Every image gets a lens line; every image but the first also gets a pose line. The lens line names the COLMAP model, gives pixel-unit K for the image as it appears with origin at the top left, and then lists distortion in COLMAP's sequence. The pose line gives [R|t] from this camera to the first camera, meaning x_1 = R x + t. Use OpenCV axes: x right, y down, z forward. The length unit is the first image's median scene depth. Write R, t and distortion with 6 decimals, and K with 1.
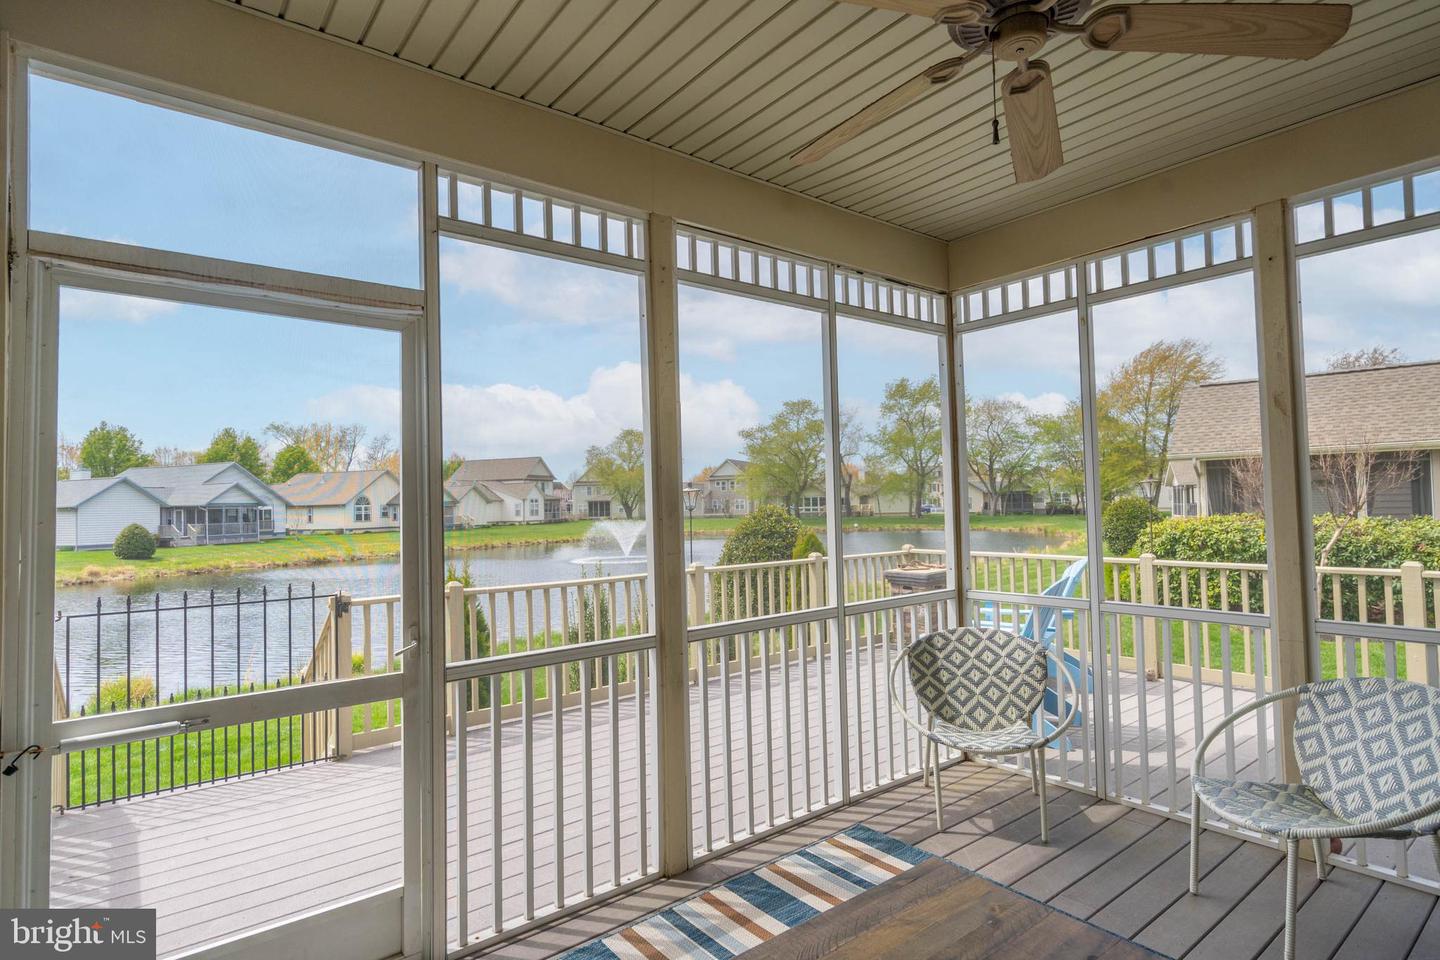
lens RADIAL K [[752.0, 0, 720.0], [0, 752.0, 480.0], [0, 0, 1]] dist [0.001724, 0.000692]
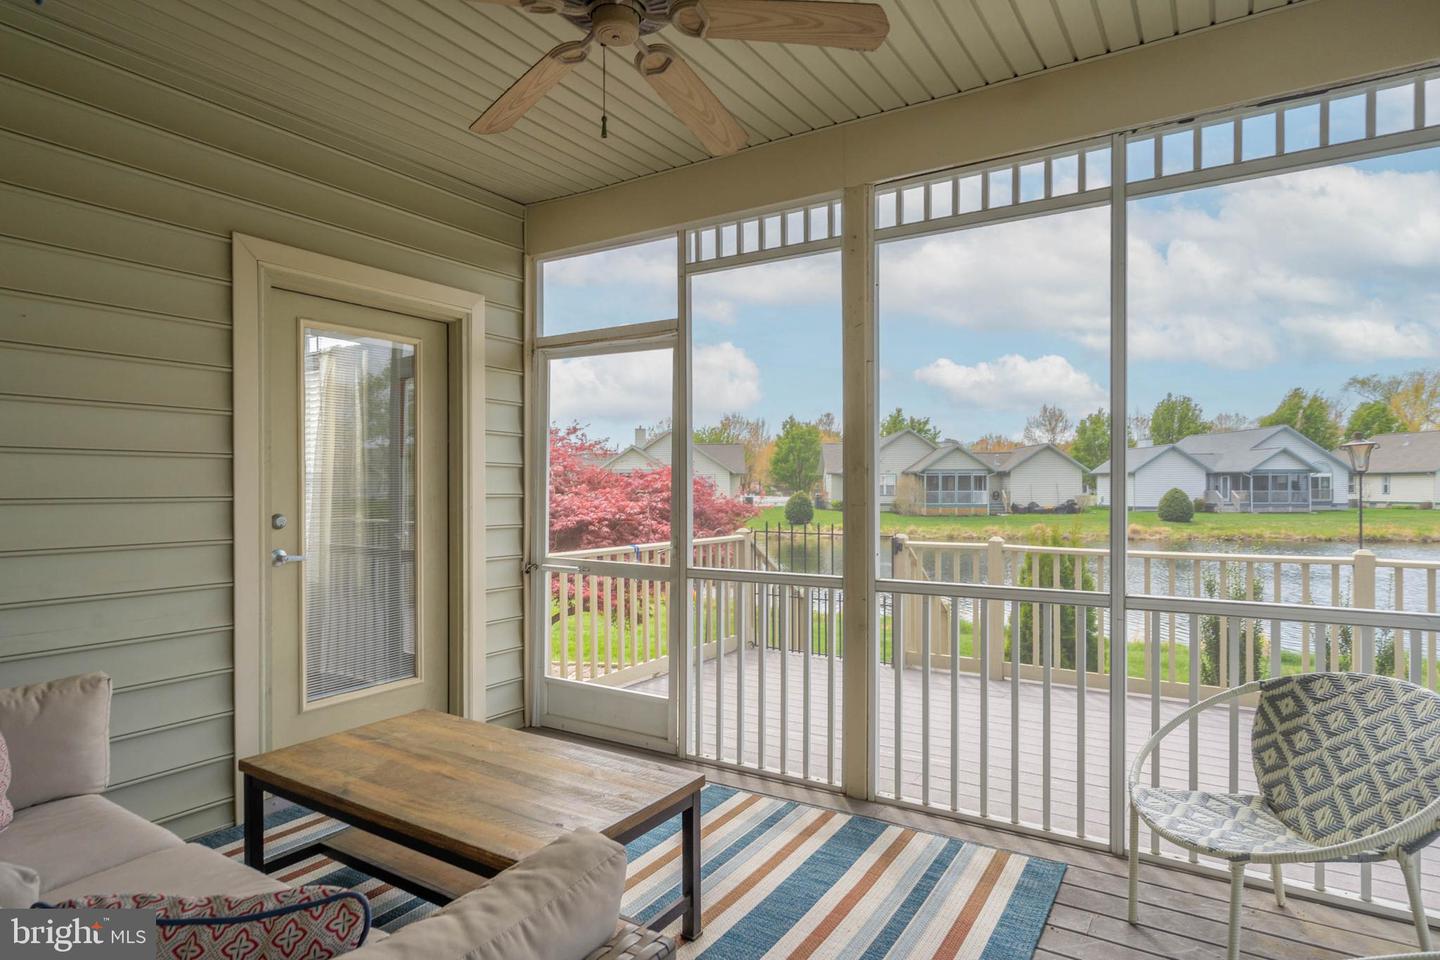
lens RADIAL K [[789.8, 0, 720.4], [0, 789.8, 488.4], [0, 0, 1]] dist [0.000601, 0.000382]
pose [[0.334414, 0.027065, -0.942037, 0.739593], [0.023905, 0.999022, 0.037189, 0.021499], [0.942123, -0.034956, 0.333440, 0.351483]]
